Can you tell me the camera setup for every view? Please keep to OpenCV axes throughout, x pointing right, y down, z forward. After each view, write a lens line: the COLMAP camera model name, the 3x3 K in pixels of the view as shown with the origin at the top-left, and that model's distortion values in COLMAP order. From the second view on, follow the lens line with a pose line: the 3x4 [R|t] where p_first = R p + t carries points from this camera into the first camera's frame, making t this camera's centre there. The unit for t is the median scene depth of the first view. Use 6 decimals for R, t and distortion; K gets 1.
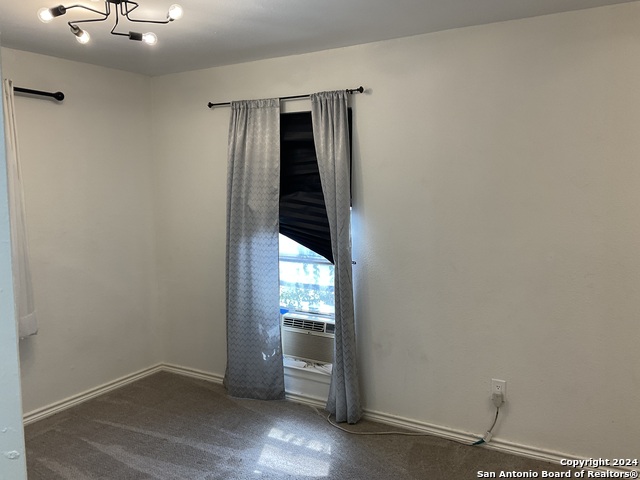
lens RADIAL K [[533.9, 0, 319.6], [0, 533.9, 241.2], [0, 0, 1]] dist [0.060043, -0.103851]
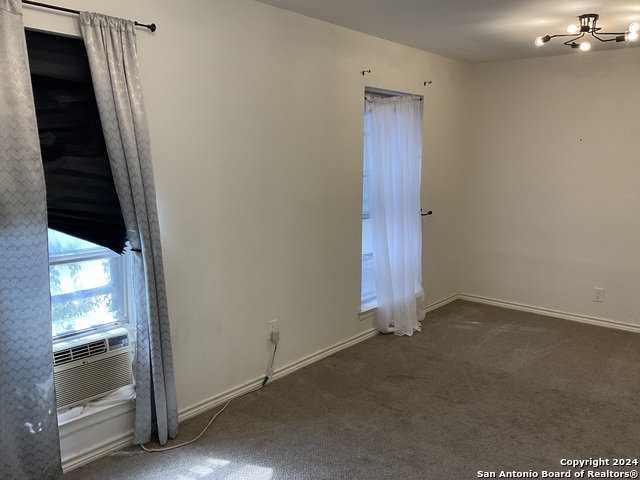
lens RADIAL K [[533.9, 0, 320.2], [0, 533.9, 239.1], [0, 0, 1]] dist [0.060043, -0.103851]
pose [[0.168809, -0.149621, 0.974226, -0.645003], [0.087403, 0.986790, 0.136406, -0.056142], [-0.981766, 0.062124, 0.179656, 0.583198]]
